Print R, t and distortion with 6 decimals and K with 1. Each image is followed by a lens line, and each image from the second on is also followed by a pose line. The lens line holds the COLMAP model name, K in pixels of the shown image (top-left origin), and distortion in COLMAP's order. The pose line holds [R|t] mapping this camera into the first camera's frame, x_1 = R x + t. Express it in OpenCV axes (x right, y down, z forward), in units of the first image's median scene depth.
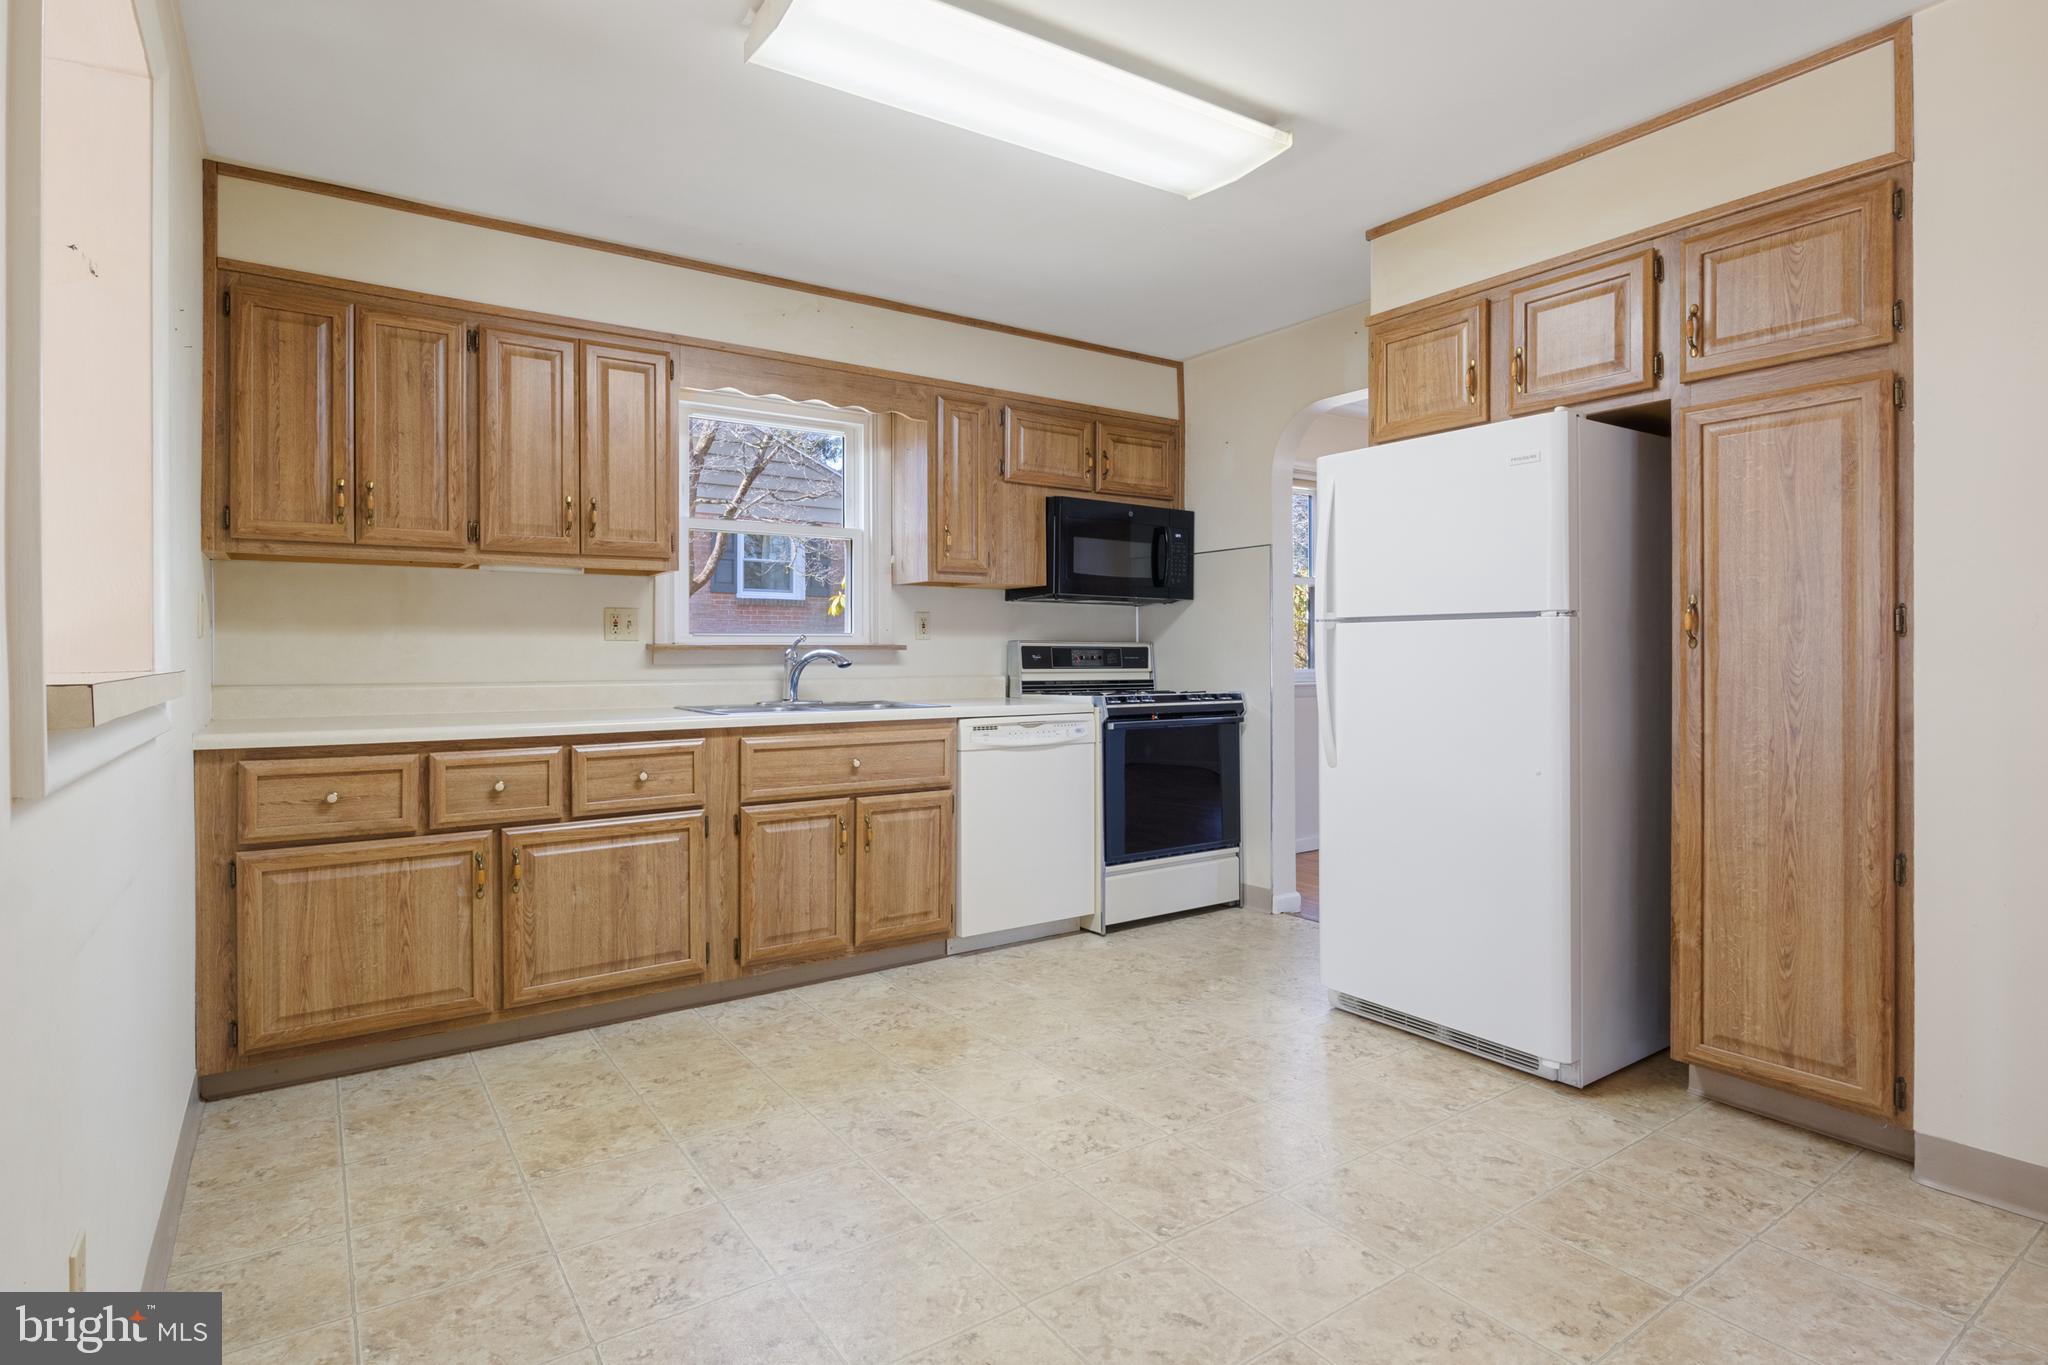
lens RADIAL K [[1041.4, 0, 996.4], [0, 1041.4, 655.3], [0, 0, 1]] dist [-0.003750, -0.001422]
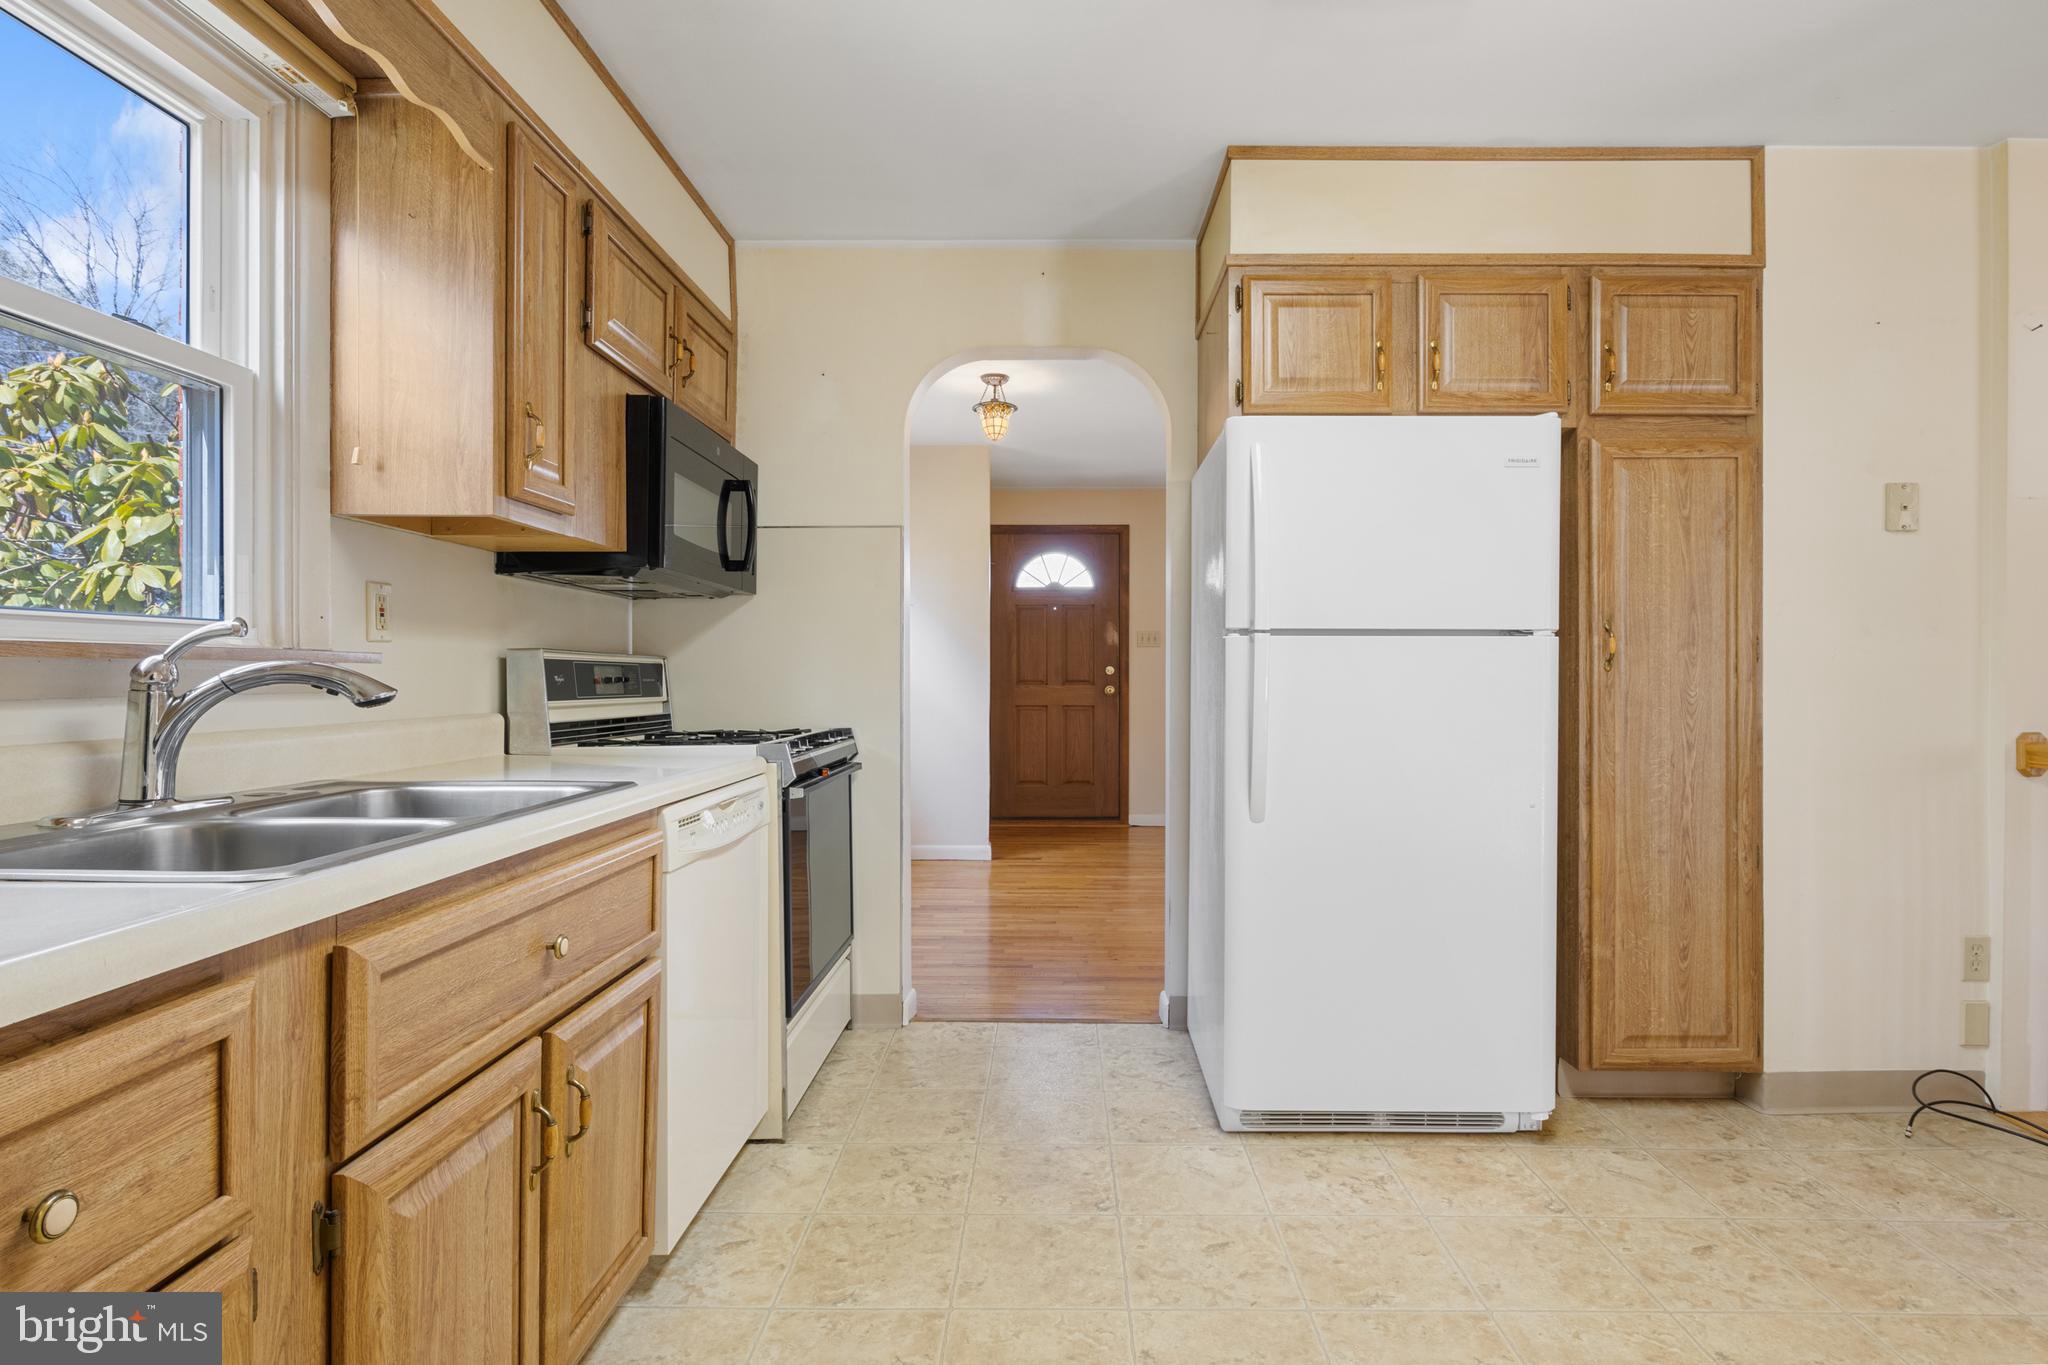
lens RADIAL K [[1041.4, 0, 1036.6], [0, 1041.4, 681.5], [0, 0, 1]] dist [-0.003750, -0.001422]
pose [[0.561123, -0.001819, 0.827730, -0.416697], [-0.002199, 0.999991, 0.003688, 0.000778], [-0.827729, -0.003890, 0.561114, 0.722390]]
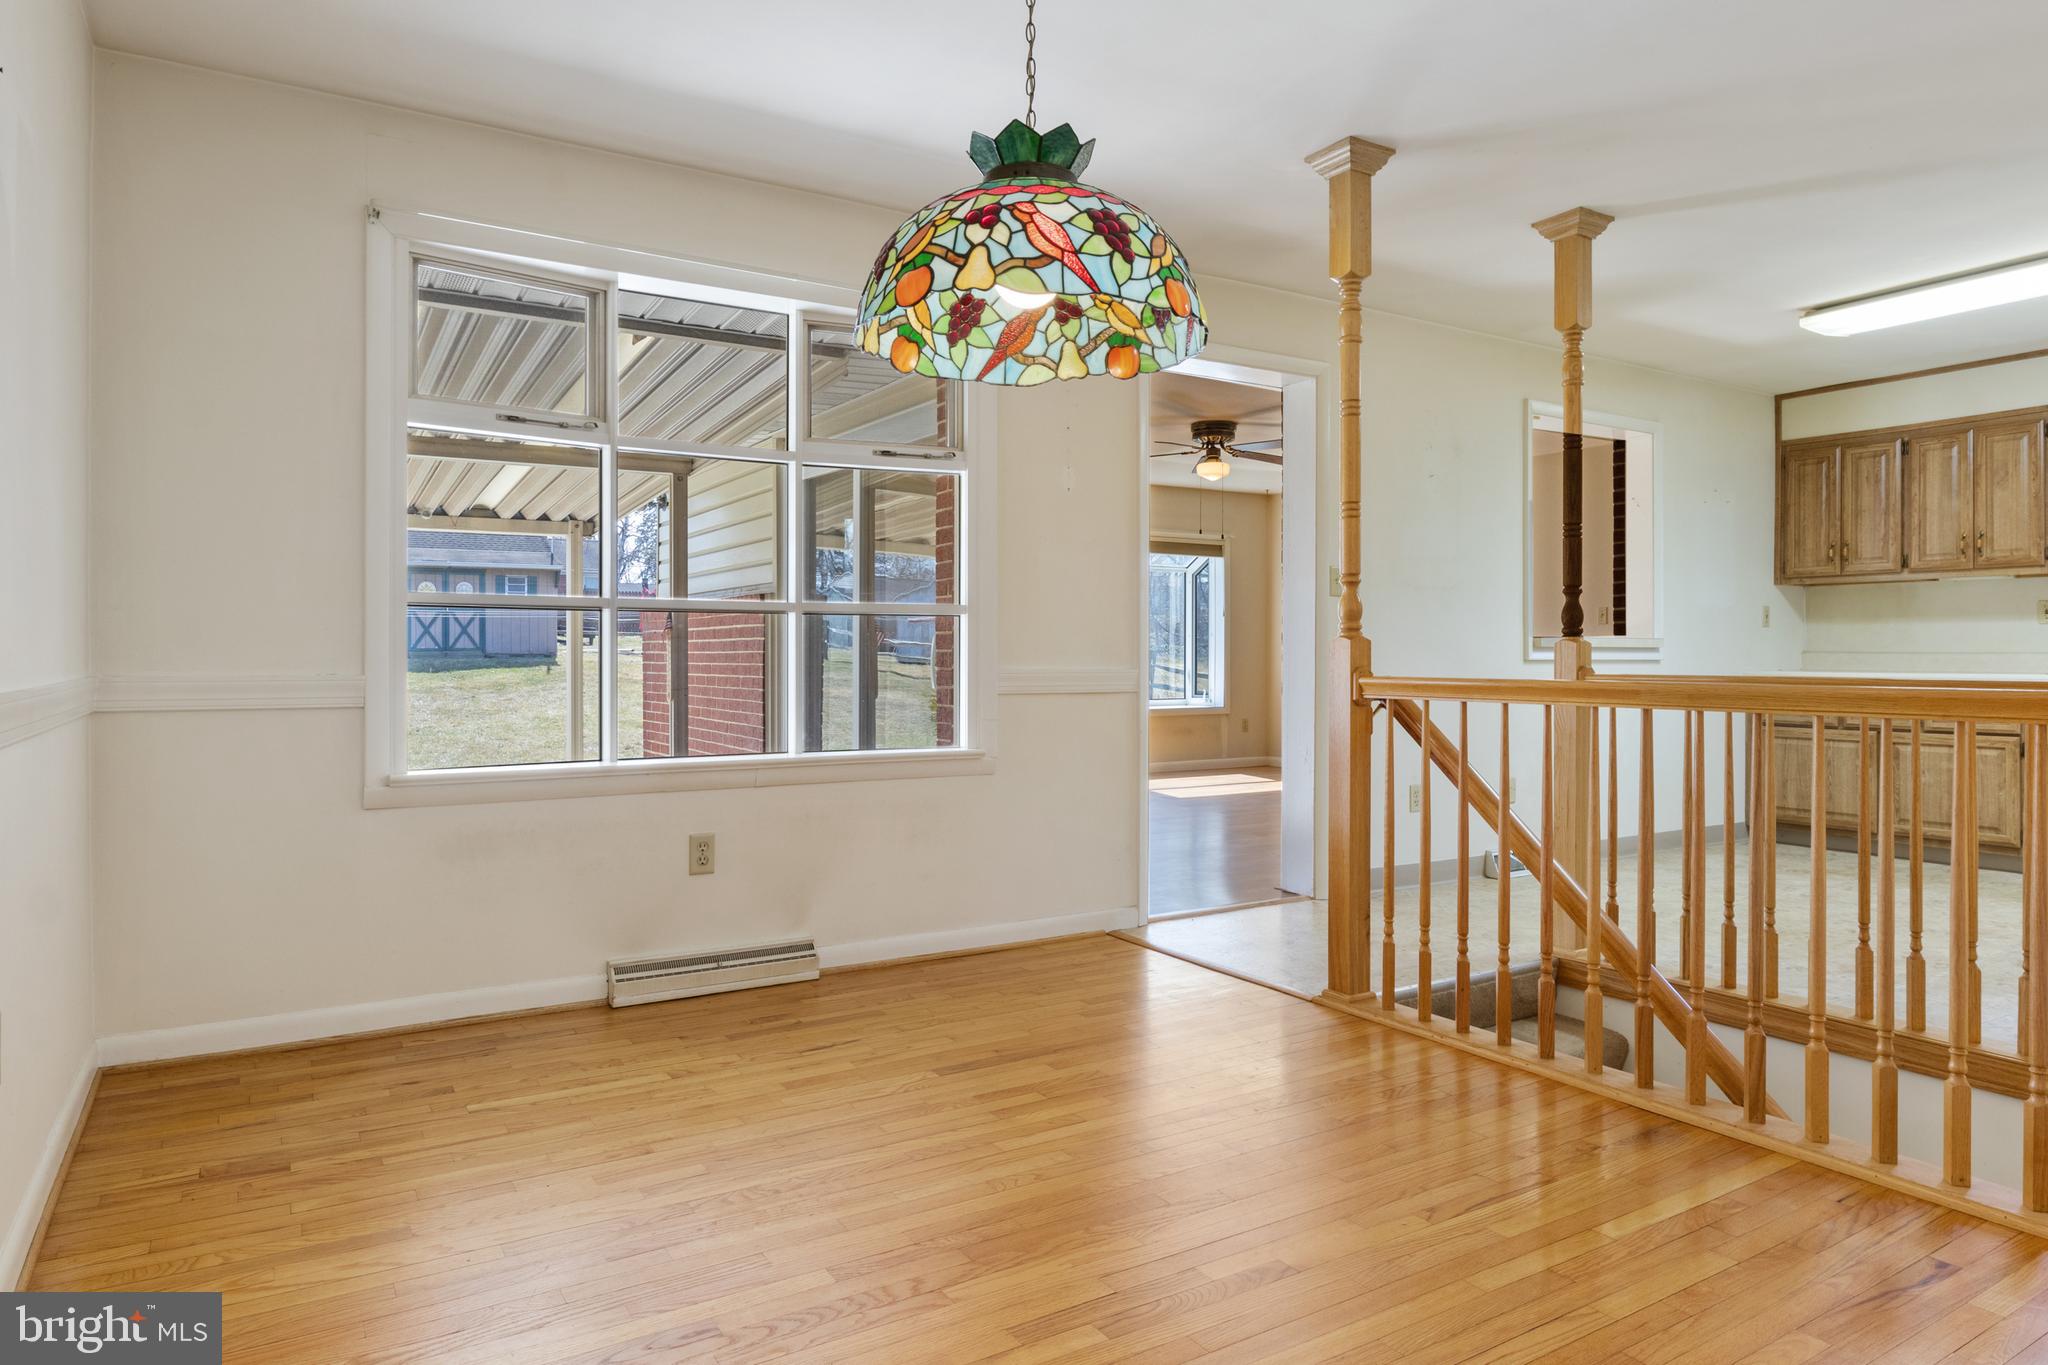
lens RADIAL K [[1236.7, 0, 1027.4], [0, 1236.7, 645.3], [0, 0, 1]] dist [-0.001711, -0.003255]
pose [[-0.042617, -0.000200, -0.999091, 1.636488], [-0.002087, 0.999998, -0.000111, 0.021632], [0.999089, 0.002081, -0.042617, -0.356641]]
